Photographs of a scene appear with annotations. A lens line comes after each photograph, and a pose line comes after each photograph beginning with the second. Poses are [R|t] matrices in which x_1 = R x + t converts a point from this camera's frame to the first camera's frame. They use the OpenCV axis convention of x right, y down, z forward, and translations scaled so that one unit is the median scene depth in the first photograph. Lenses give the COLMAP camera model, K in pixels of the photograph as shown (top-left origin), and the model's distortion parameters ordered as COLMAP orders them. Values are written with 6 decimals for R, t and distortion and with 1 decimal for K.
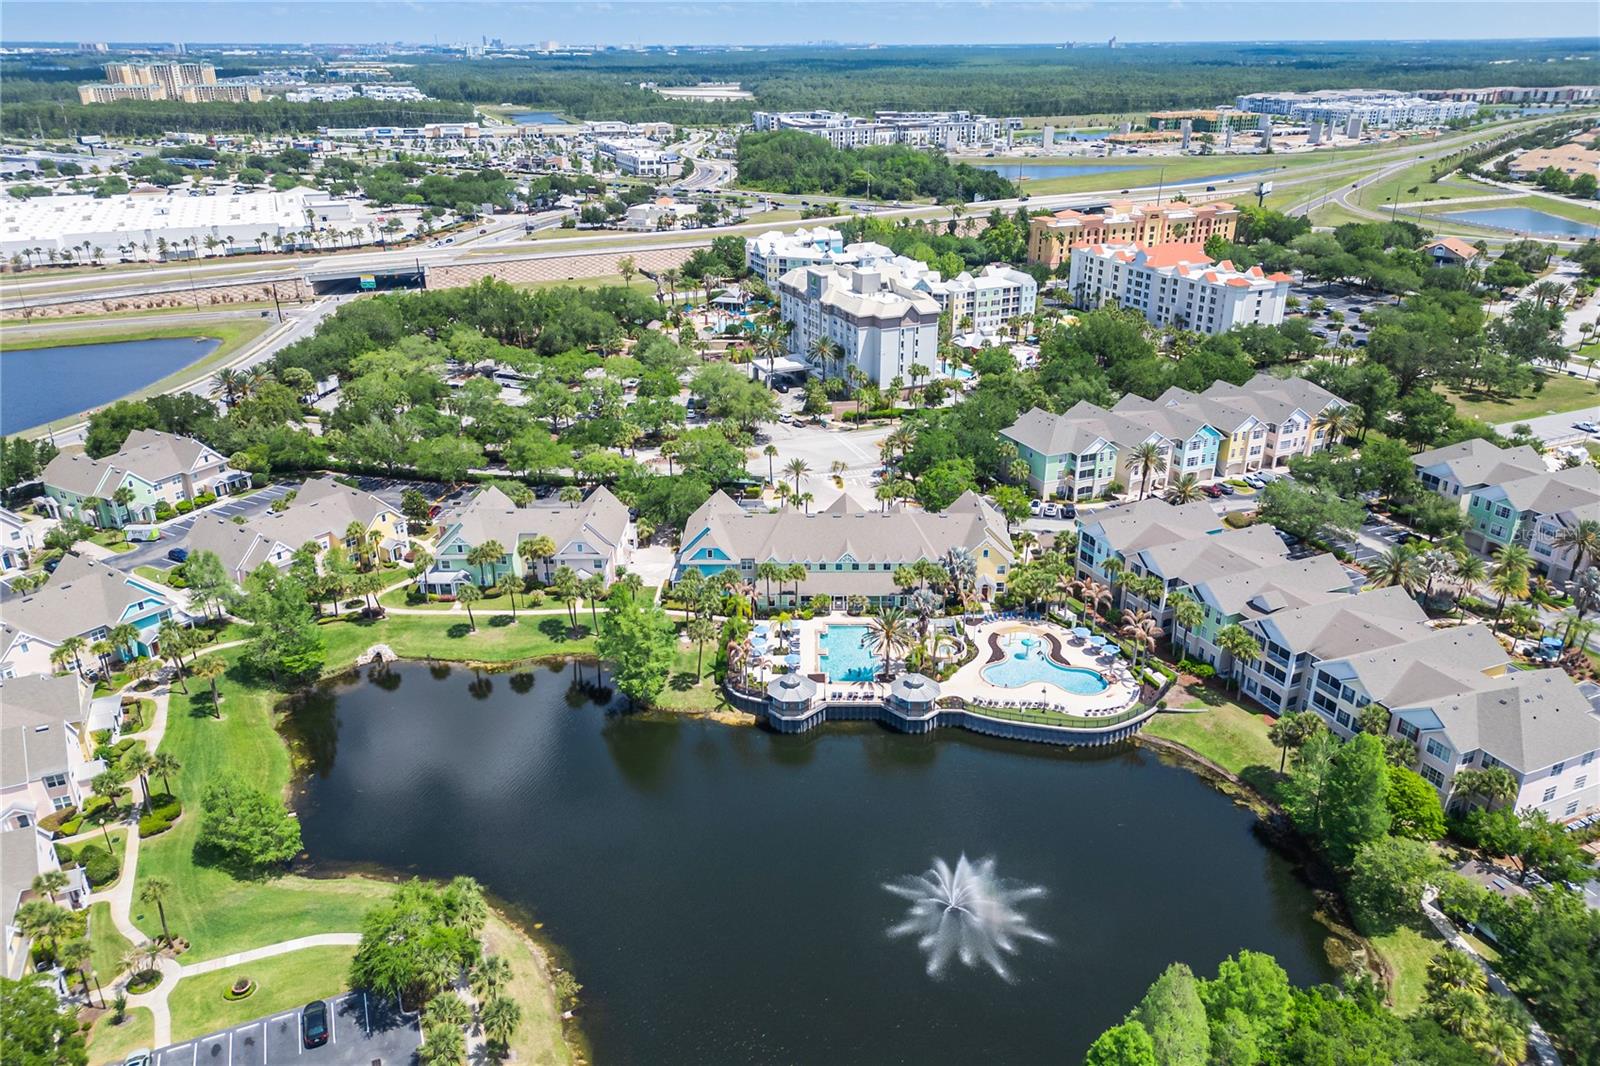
lens RADIAL K [[1106.6, 0, 800.0], [0, 1106.6, 533.0], [0, 0, 1]] dist [0.062414, -0.071655]
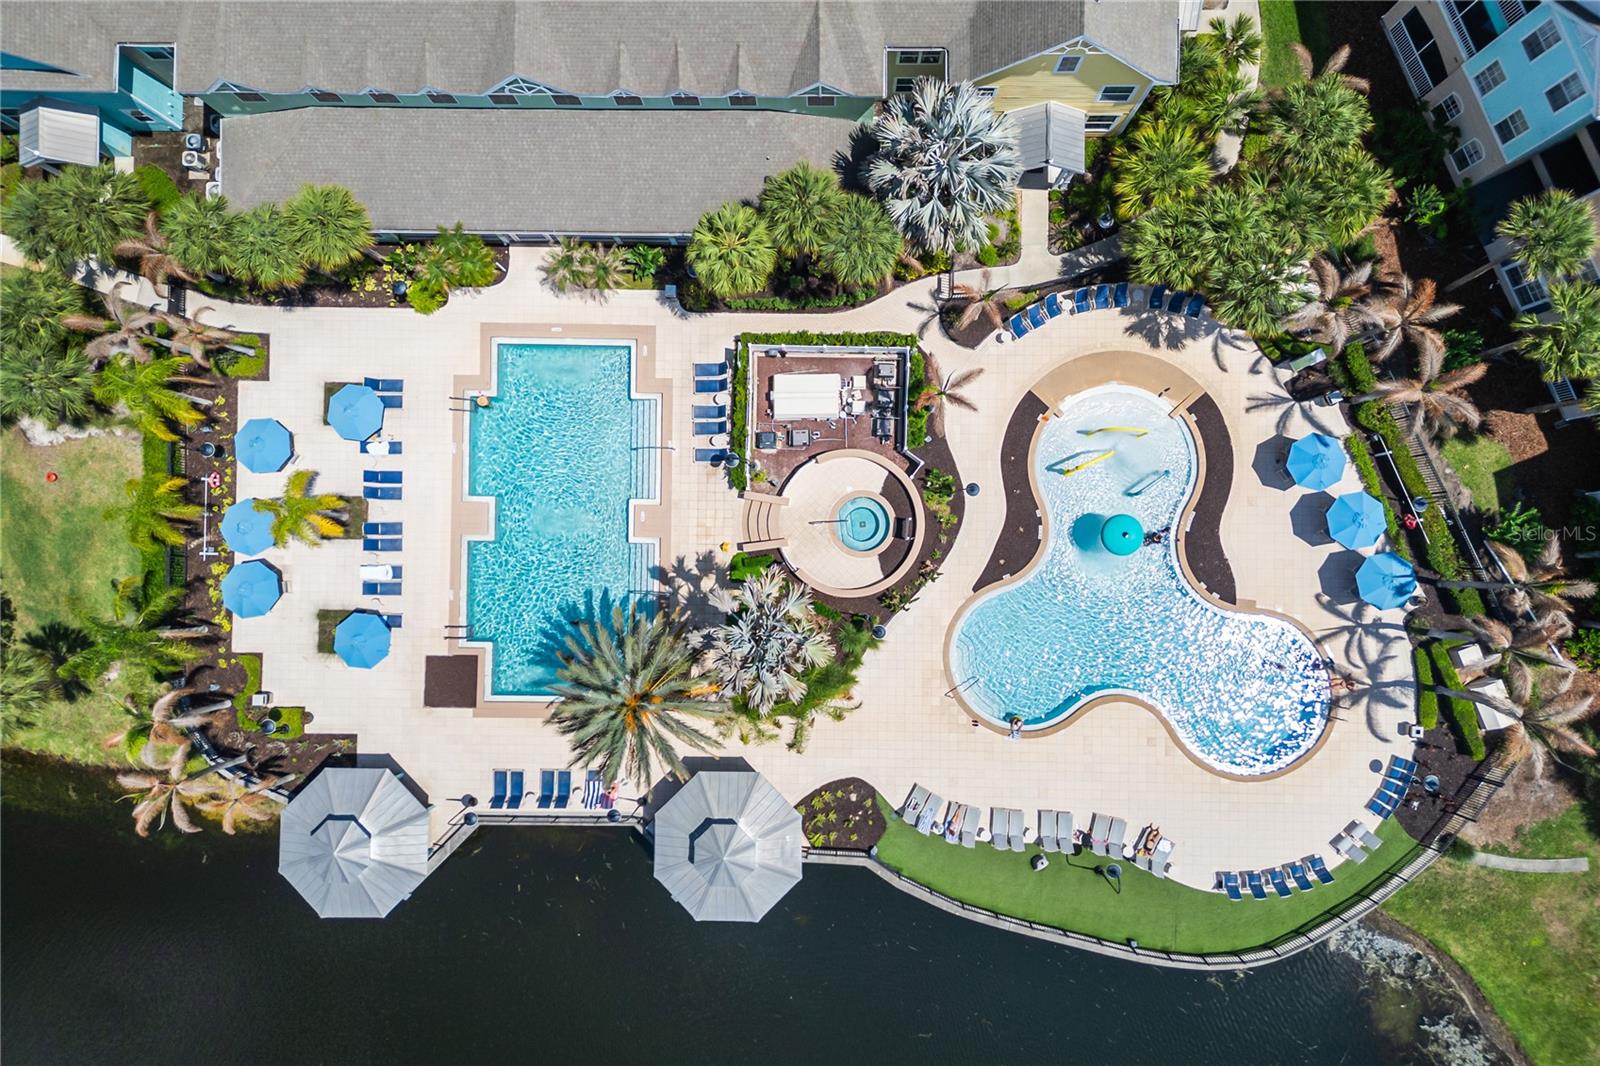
lens RADIAL K [[1121.1, 0, 805.0], [0, 1121.1, 538.0], [0, 0, 1]] dist [0.053360, -0.048741]
pose [[0.999870, 0.002608, -0.015928, 0.091203], [0.013443, 0.411572, 0.911278, -0.139383], [0.008932, -0.911374, 0.411483, 0.648719]]
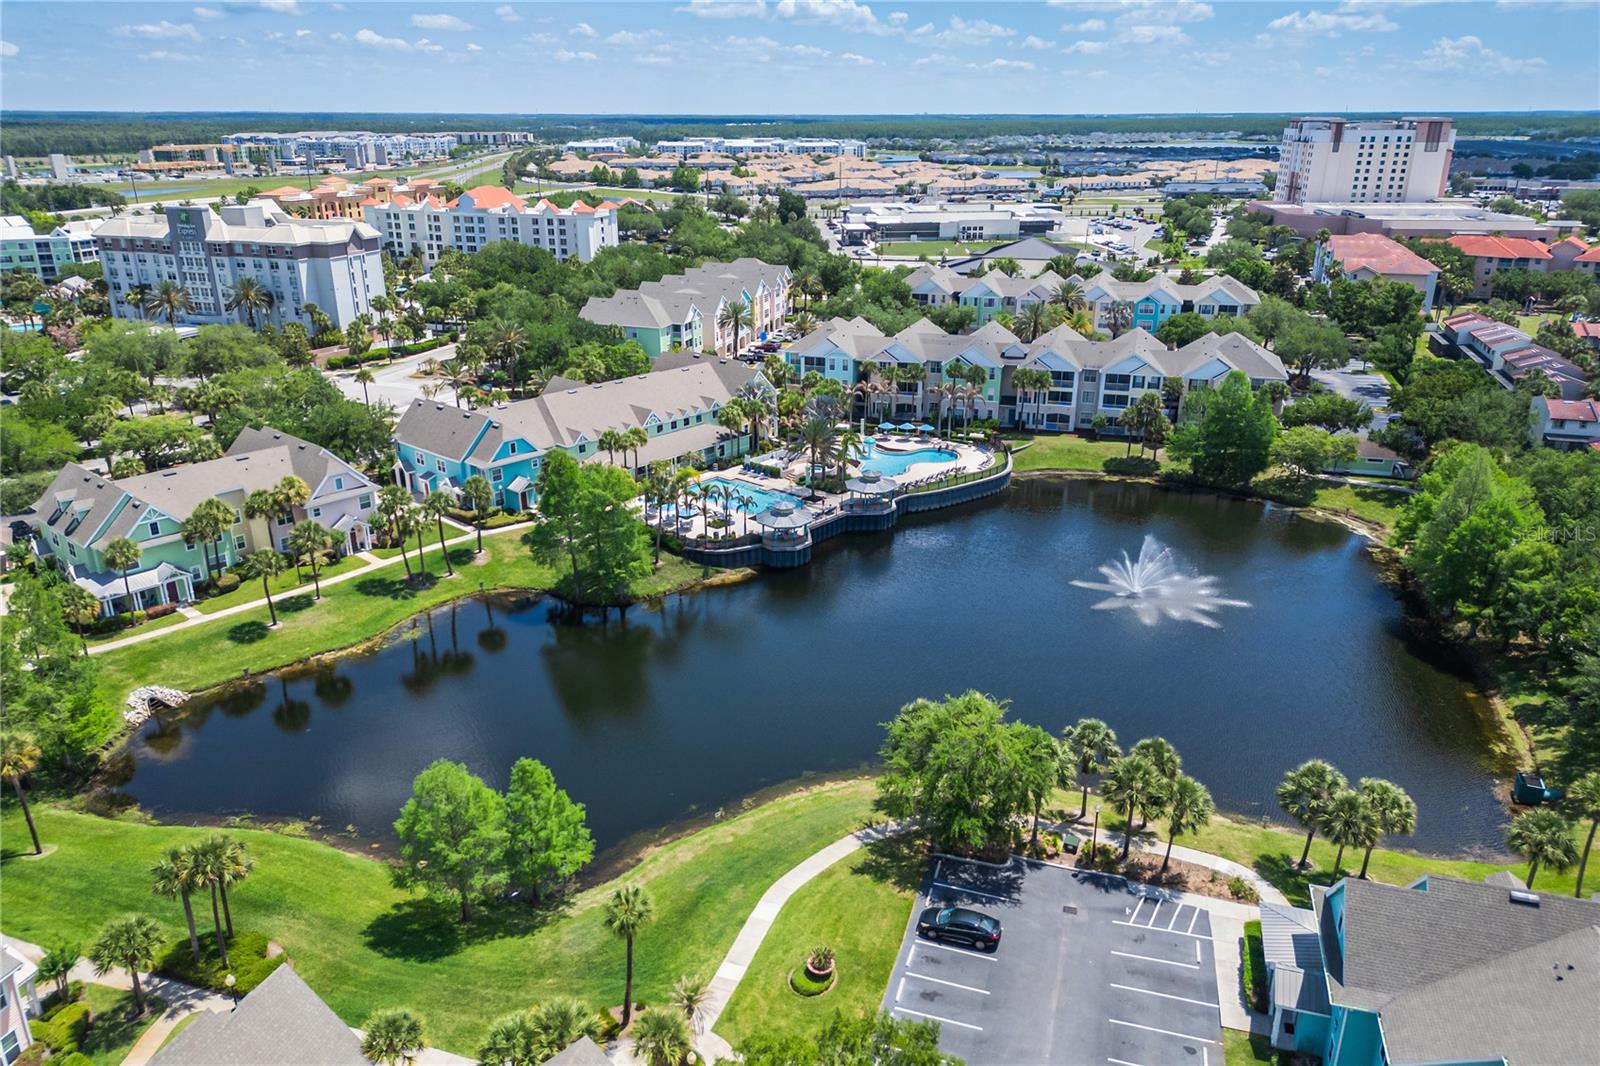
lens RADIAL K [[1106.6, 0, 800.0], [0, 1106.6, 533.0], [0, 0, 1]] dist [0.062414, -0.071655]
pose [[0.657239, -0.259773, 0.707499, -0.418720], [0.295224, 0.952444, 0.075458, 0.061746], [-0.693455, 0.159277, 0.702674, 0.265941]]
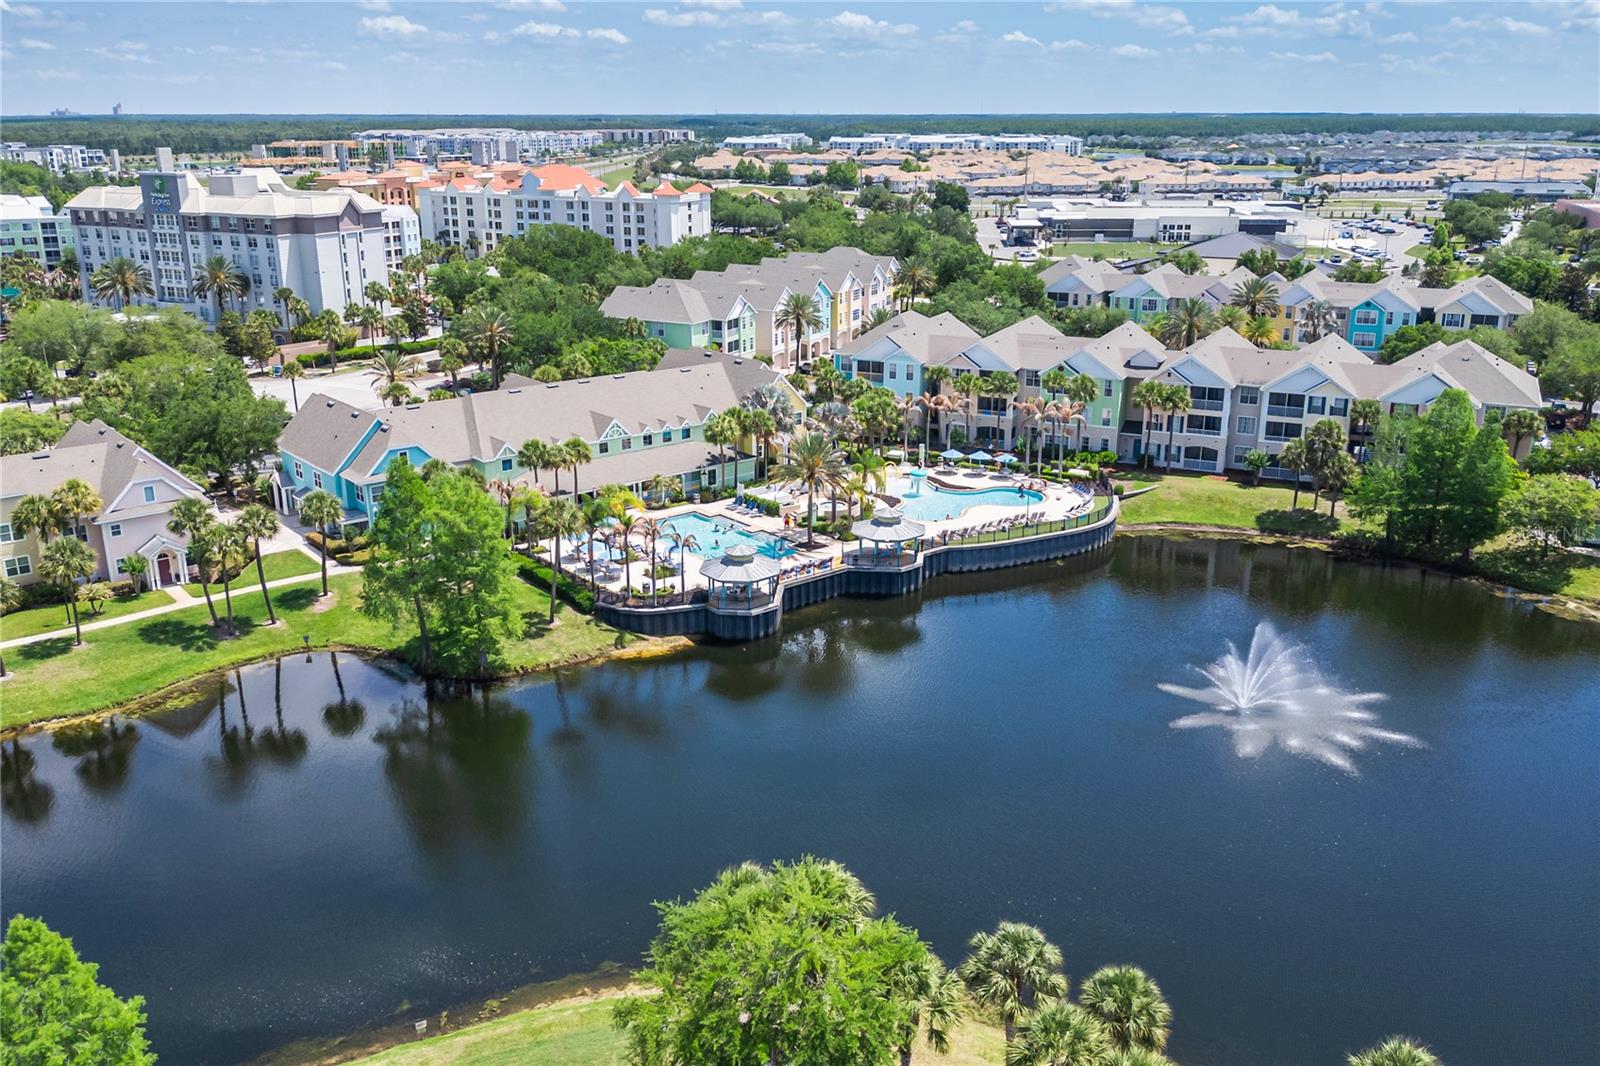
lens RADIAL K [[1328.5, 0, 805.8], [0, 1328.5, 537.9], [0, 0, 1]] dist [0.032959, -0.049585]
pose [[0.762805, -0.191904, 0.617496, -0.290906], [0.253202, 0.967337, -0.012159, 0.097241], [-0.594993, 0.165626, 0.786480, 0.278321]]
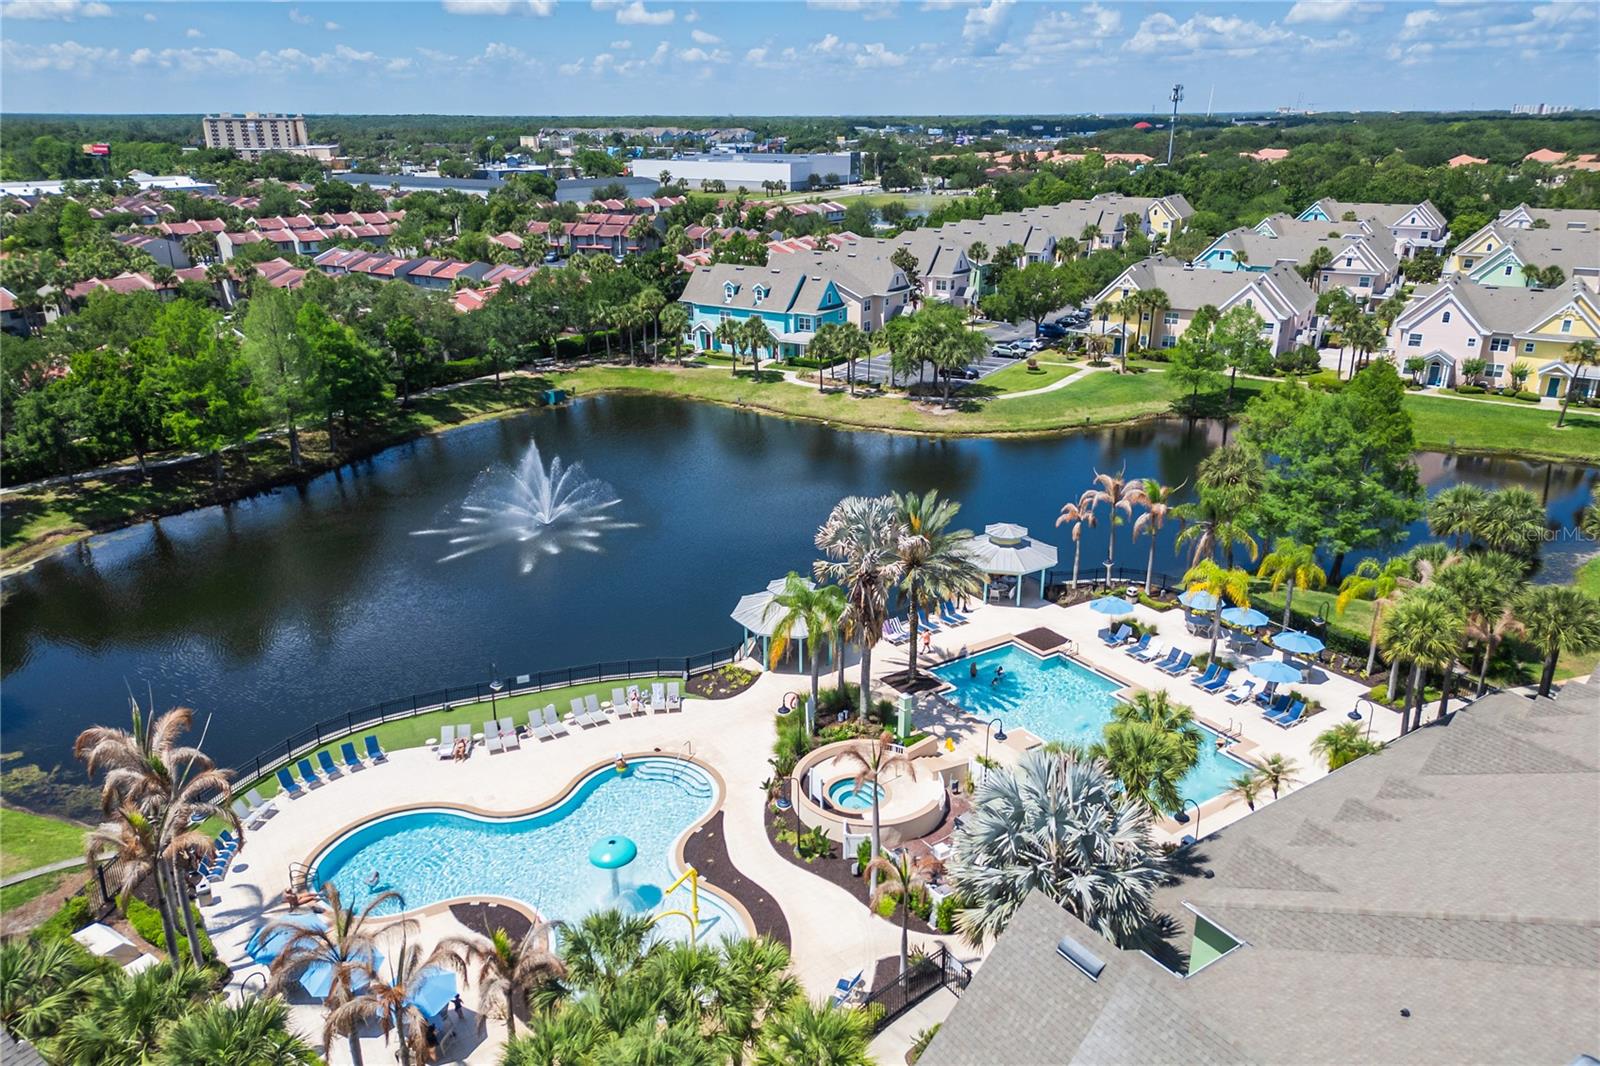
lens RADIAL K [[1106.6, 0, 800.0], [0, 1106.6, 533.0], [0, 0, 1]] dist [0.062414, -0.071655]
pose [[-0.830151, 0.197191, -0.521502, 0.218690], [-0.213902, 0.751144, 0.624523, -0.103682], [0.514874, 0.629999, -0.581383, 0.843685]]
